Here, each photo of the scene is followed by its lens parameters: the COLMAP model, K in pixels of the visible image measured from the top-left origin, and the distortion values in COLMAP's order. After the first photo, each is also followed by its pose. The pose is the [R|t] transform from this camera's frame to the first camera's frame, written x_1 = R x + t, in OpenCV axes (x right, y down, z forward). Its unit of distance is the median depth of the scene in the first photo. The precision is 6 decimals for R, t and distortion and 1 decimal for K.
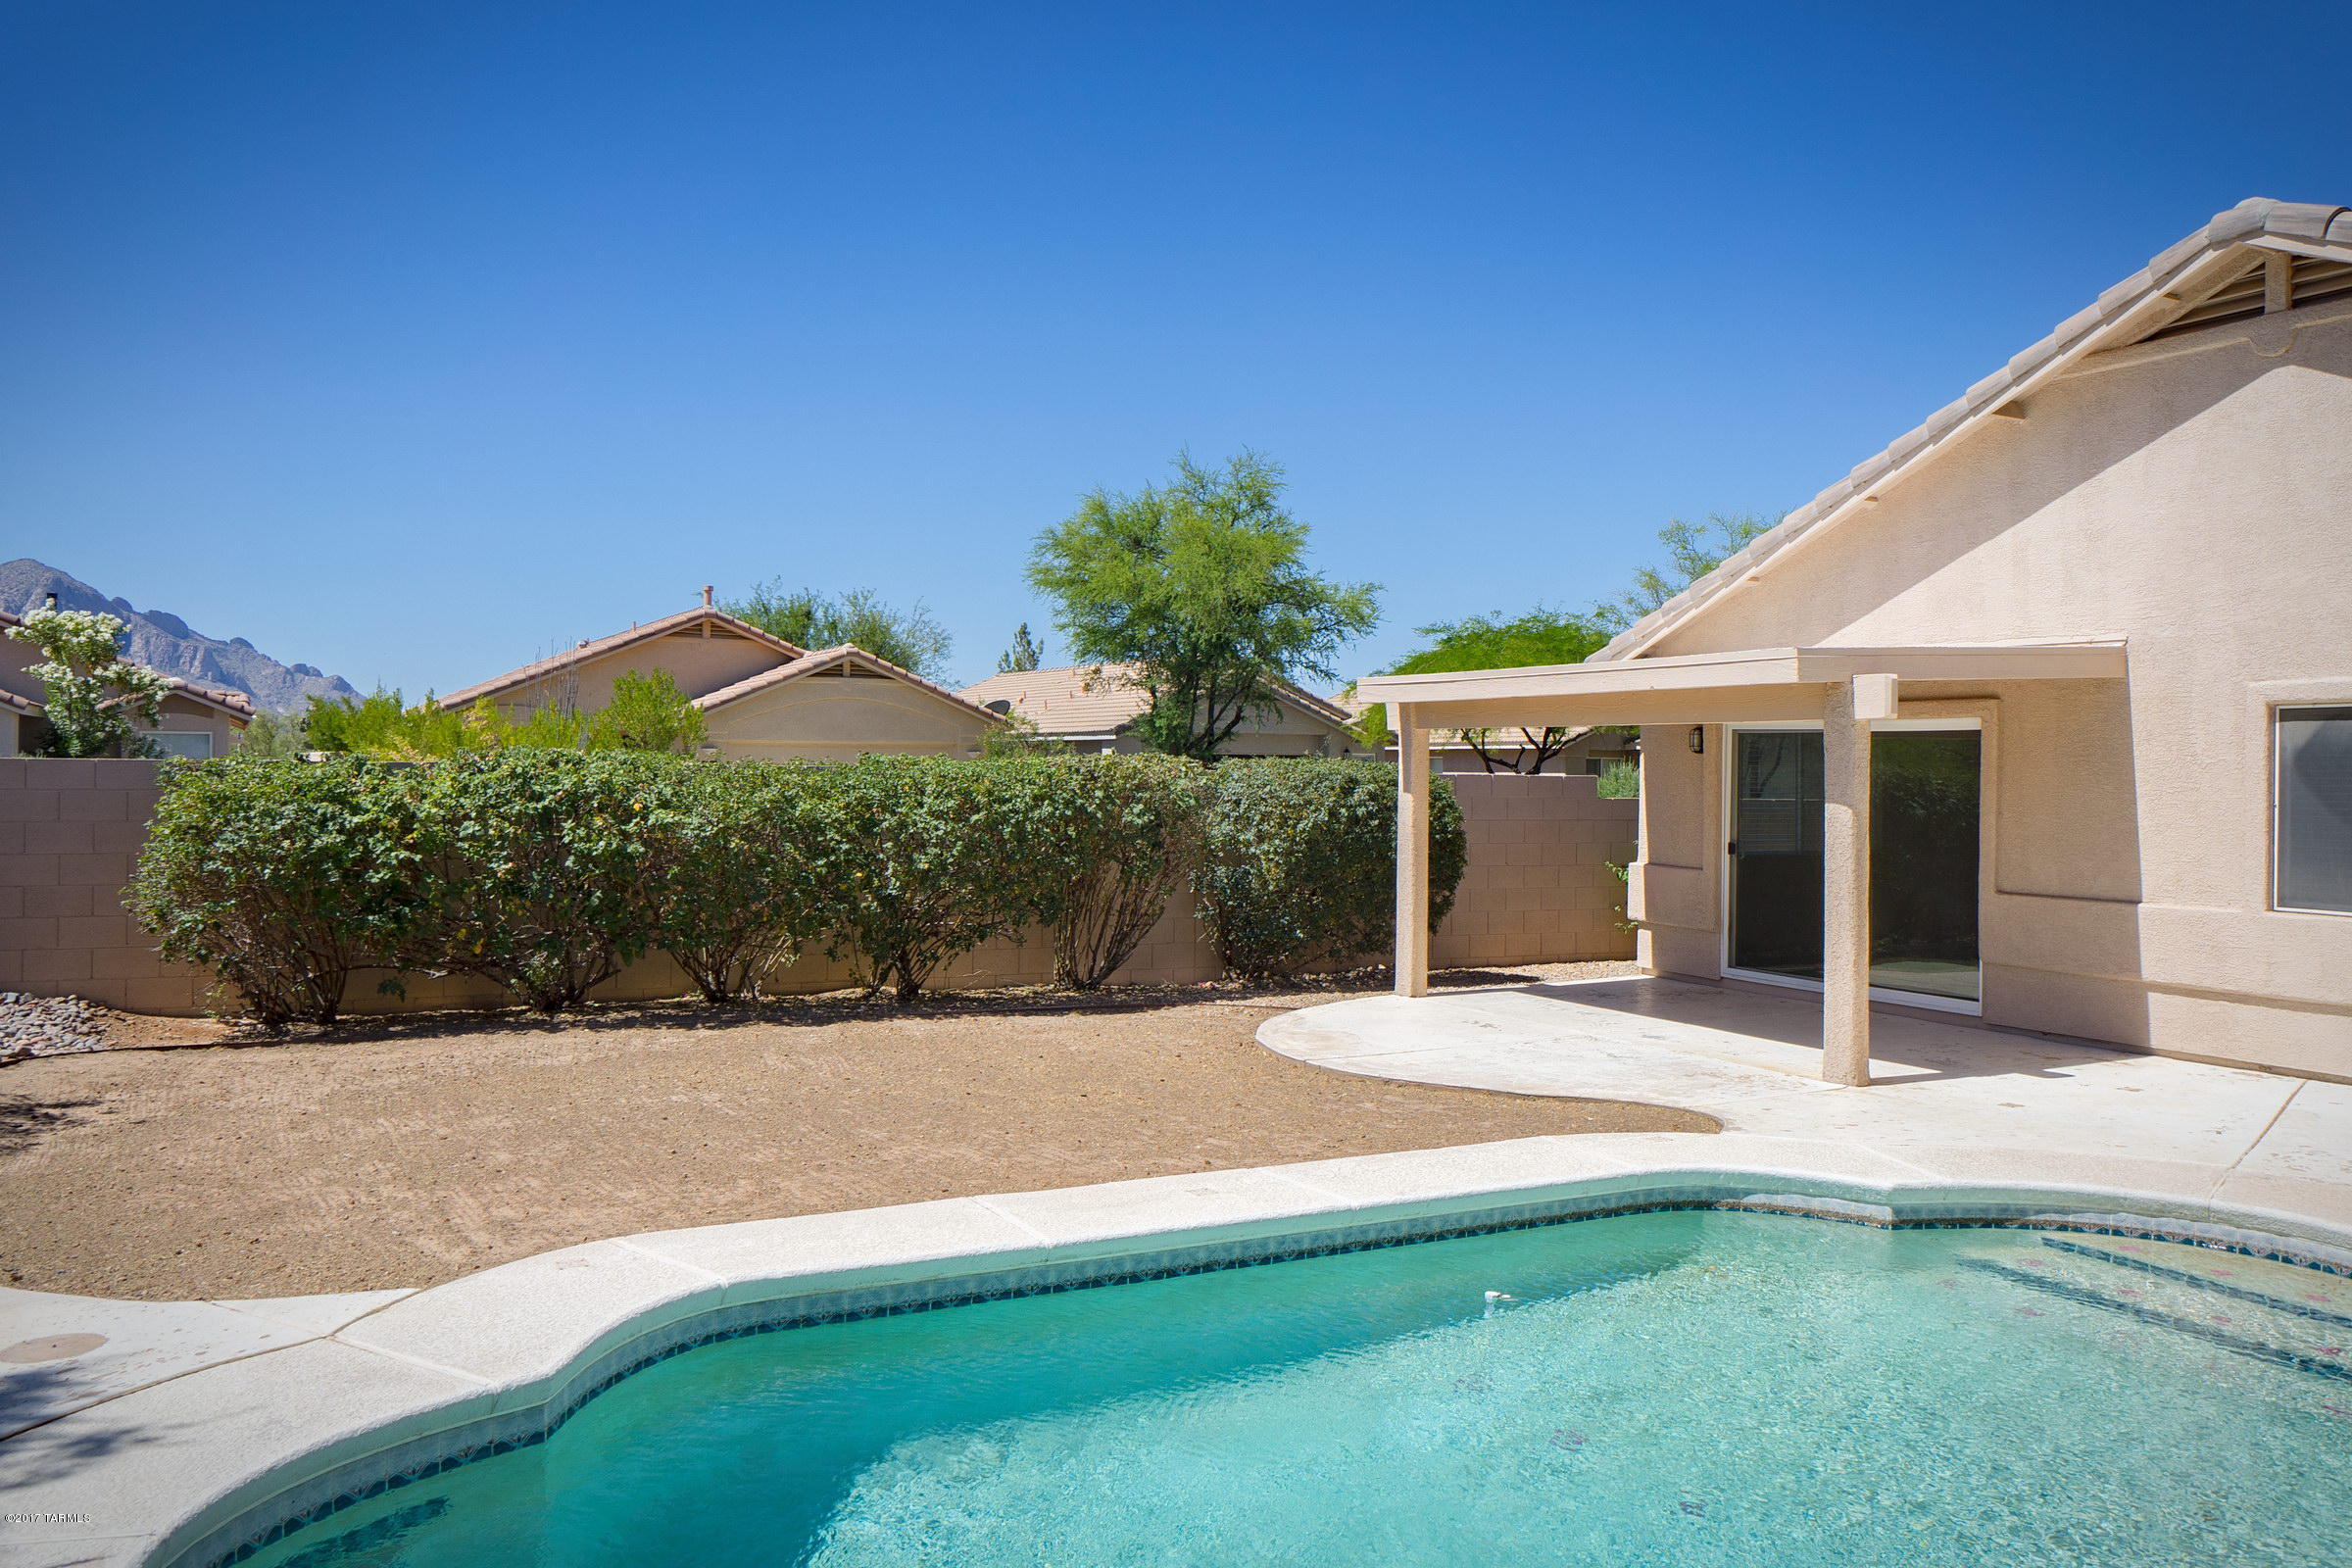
lens RADIAL K [[1791.4, 0, 1174.6], [0, 1791.4, 776.2], [0, 0, 1]] dist [-0.000207, 0.005541]
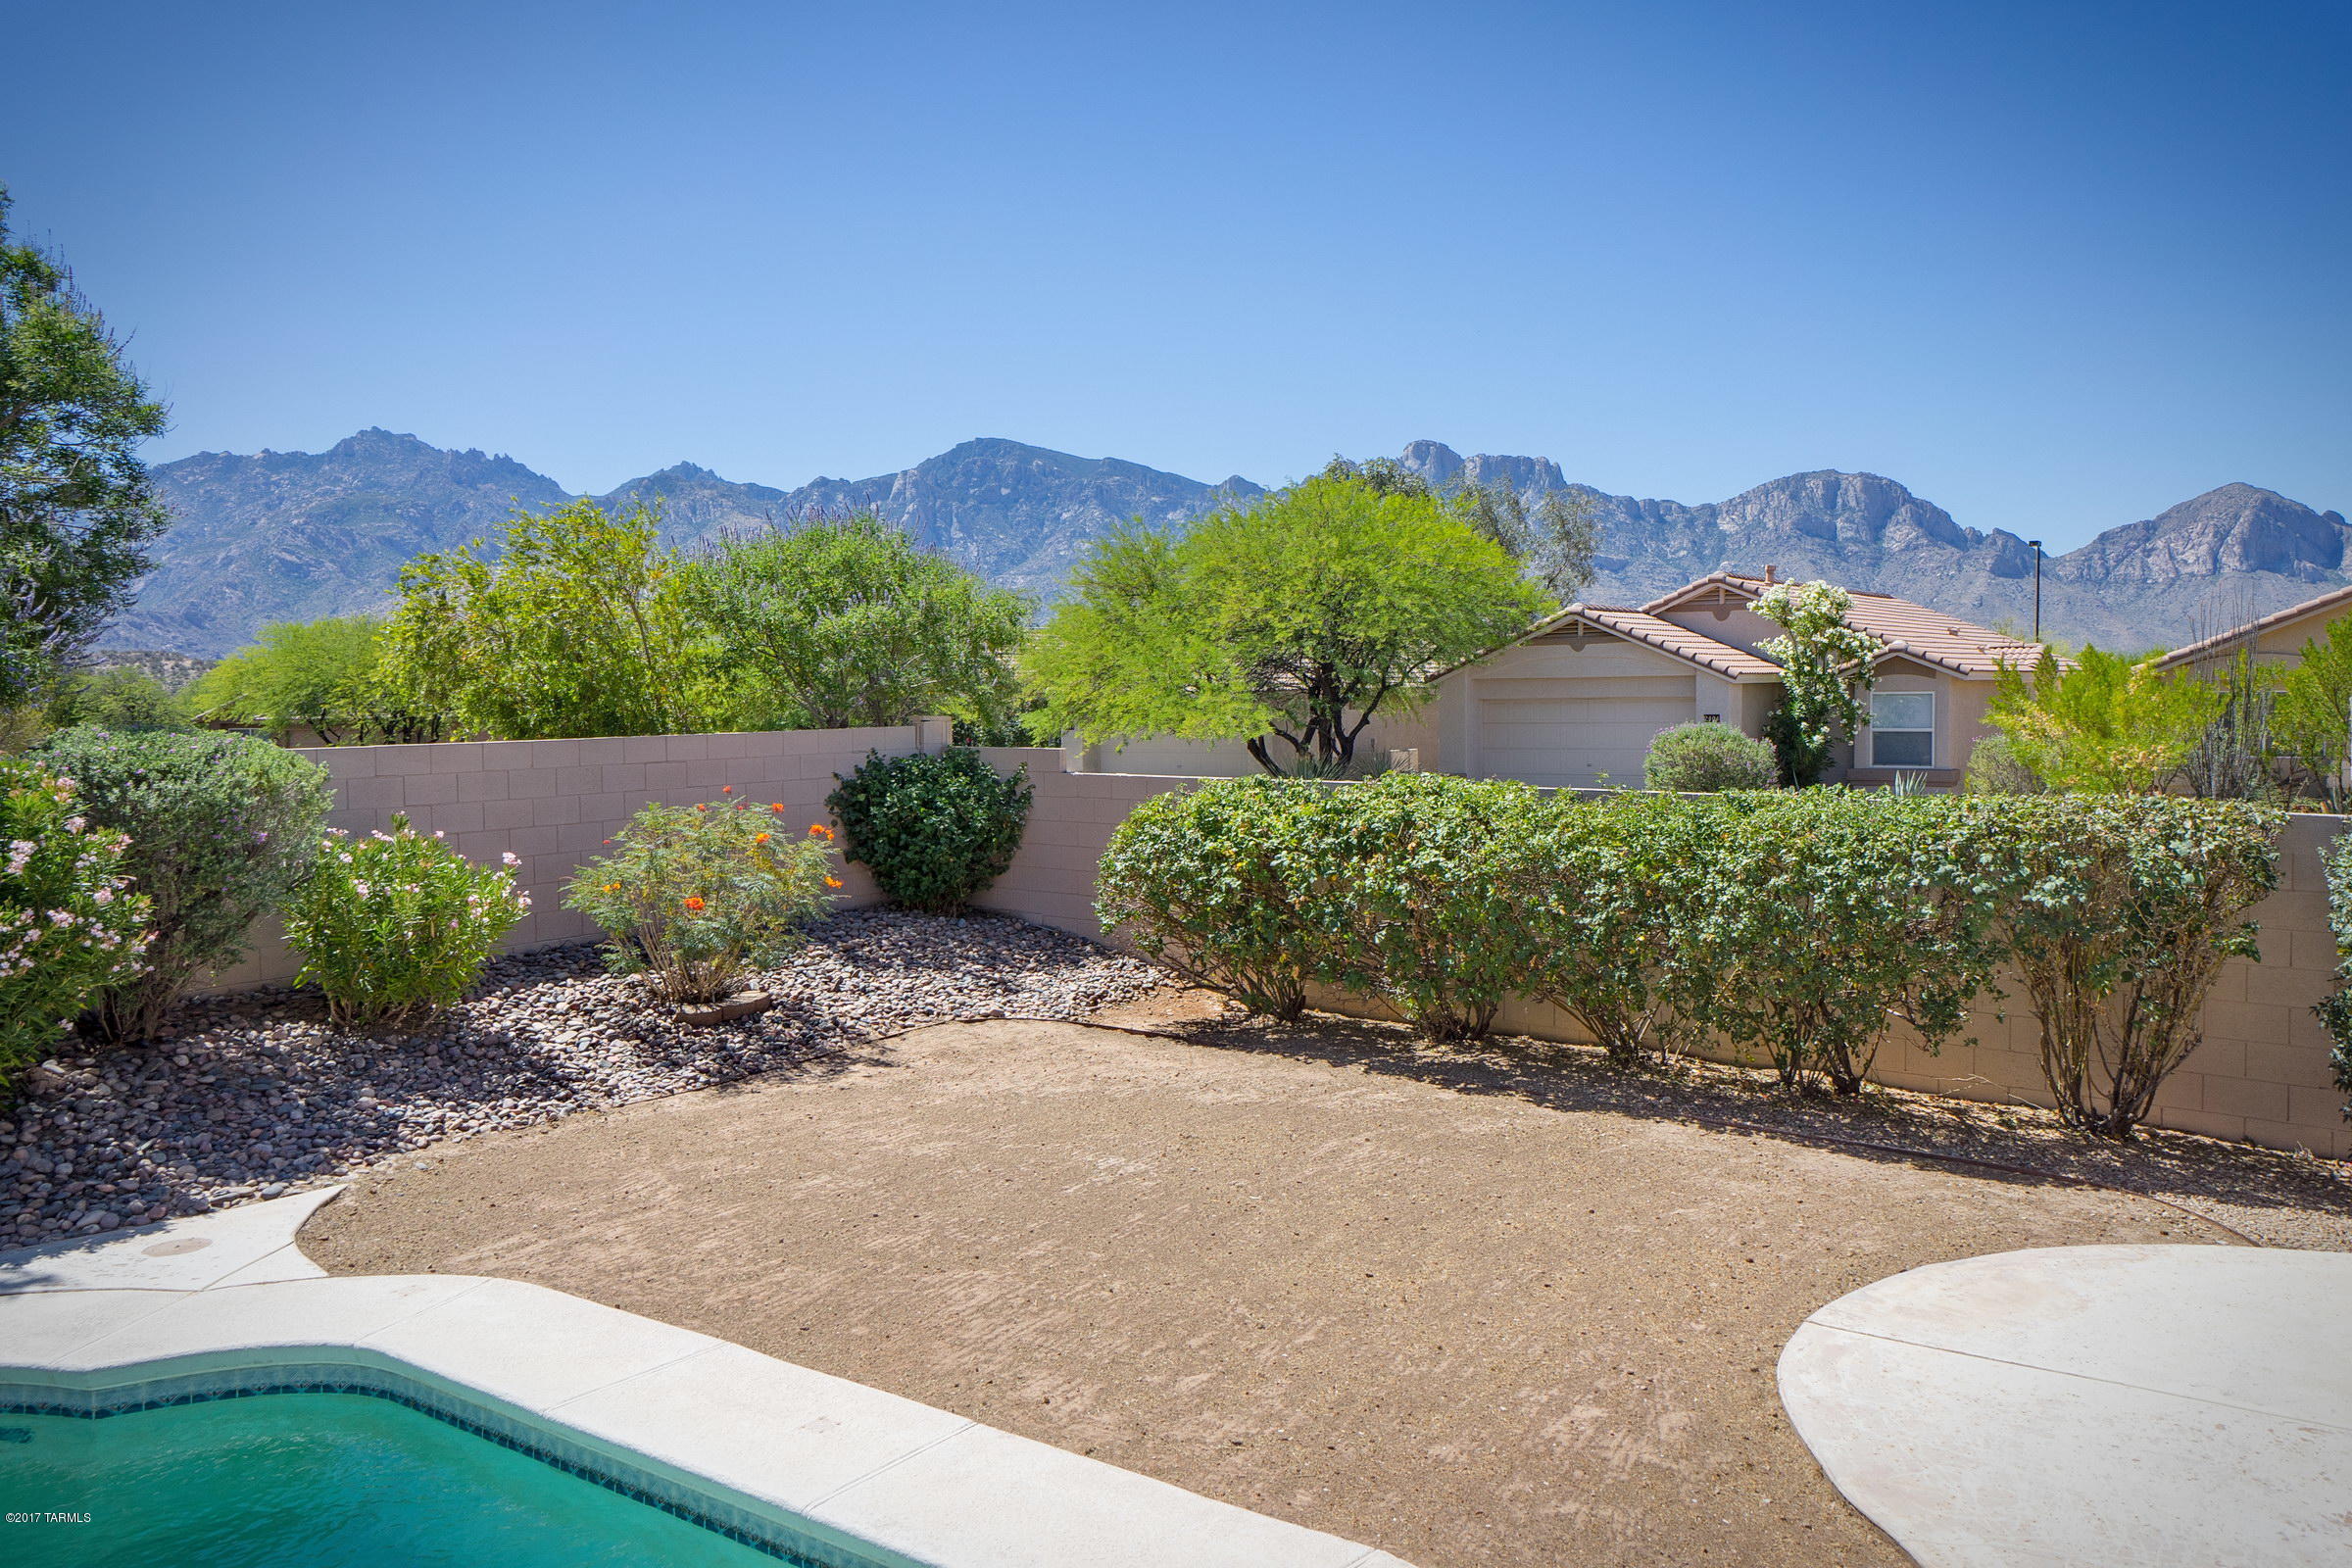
lens RADIAL K [[1791.4, 0, 1178.1], [0, 1791.4, 786.3], [0, 0, 1]] dist [-0.000207, 0.005541]
pose [[0.481032, 0.037181, -0.875914, 0.430124], [0.003319, 0.999016, 0.044229, -0.051538], [0.876697, -0.024182, 0.480436, 0.410310]]
